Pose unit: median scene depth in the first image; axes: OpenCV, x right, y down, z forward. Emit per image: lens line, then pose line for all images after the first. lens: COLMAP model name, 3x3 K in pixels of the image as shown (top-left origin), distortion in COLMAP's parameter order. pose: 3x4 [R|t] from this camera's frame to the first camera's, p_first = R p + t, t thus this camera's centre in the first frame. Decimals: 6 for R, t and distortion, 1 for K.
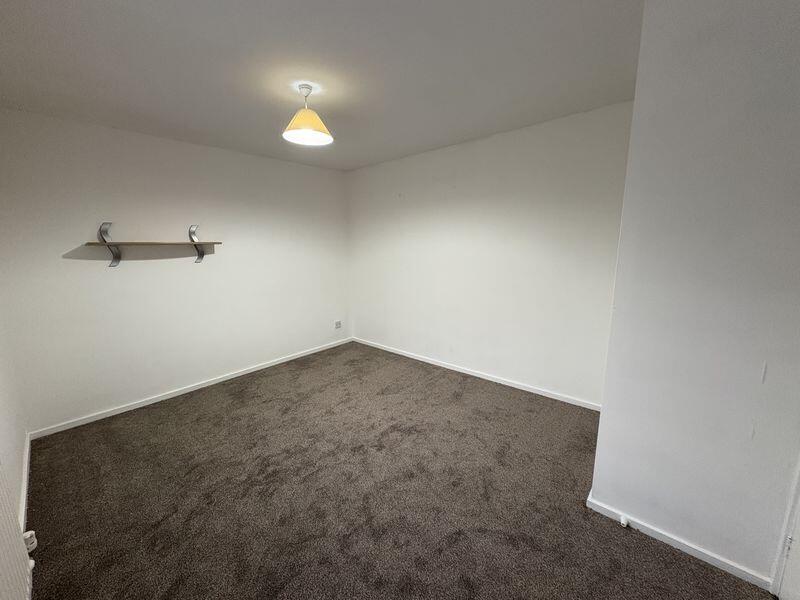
lens RADIAL K [[316.0, 0, 401.2], [0, 316.0, 301.4], [0, 0, 1]] dist [0.000097, -0.000048]
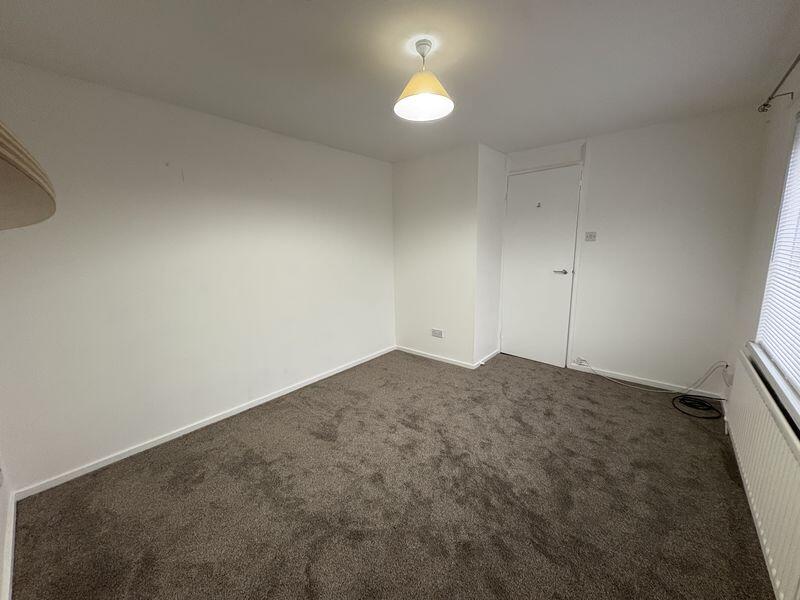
lens RADIAL K [[316.0, 0, 401.1], [0, 316.0, 299.3], [0, 0, 1]] dist [0.000097, -0.000048]
pose [[-0.019429, -0.160298, 0.986877, -0.764710], [0.196661, 0.967168, 0.160969, -0.127001], [-0.980279, 0.197208, 0.012734, 0.745792]]
